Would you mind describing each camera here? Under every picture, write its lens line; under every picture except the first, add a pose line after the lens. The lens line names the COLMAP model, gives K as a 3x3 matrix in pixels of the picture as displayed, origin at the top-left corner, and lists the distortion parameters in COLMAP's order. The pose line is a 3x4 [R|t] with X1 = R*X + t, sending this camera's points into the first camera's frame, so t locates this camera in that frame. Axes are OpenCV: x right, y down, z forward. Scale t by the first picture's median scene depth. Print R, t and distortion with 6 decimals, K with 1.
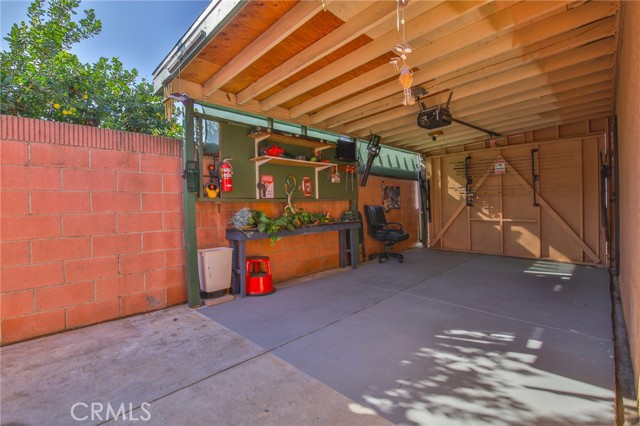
lens RADIAL K [[291.9, 0, 320.4], [0, 291.9, 212.6], [0, 0, 1]] dist [-0.005735, -0.008900]
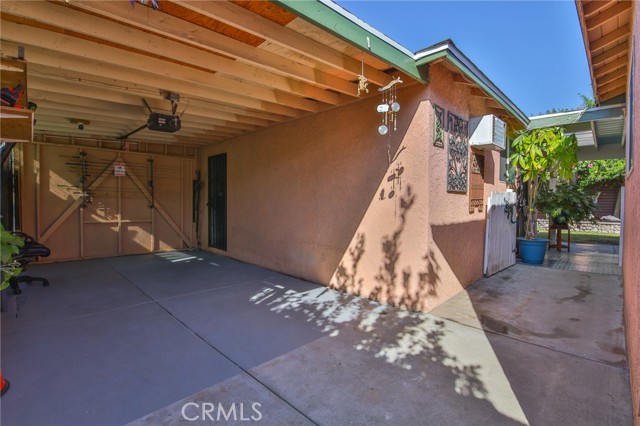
lens RADIAL K [[291.9, 0, 320.1], [0, 291.9, 209.4], [0, 0, 1]] dist [-0.005735, -0.008900]
pose [[0.003635, -0.003068, 0.999989, -0.521928], [0.016150, 0.999865, 0.003009, -0.010382], [-0.999863, 0.016139, 0.003684, 0.369231]]
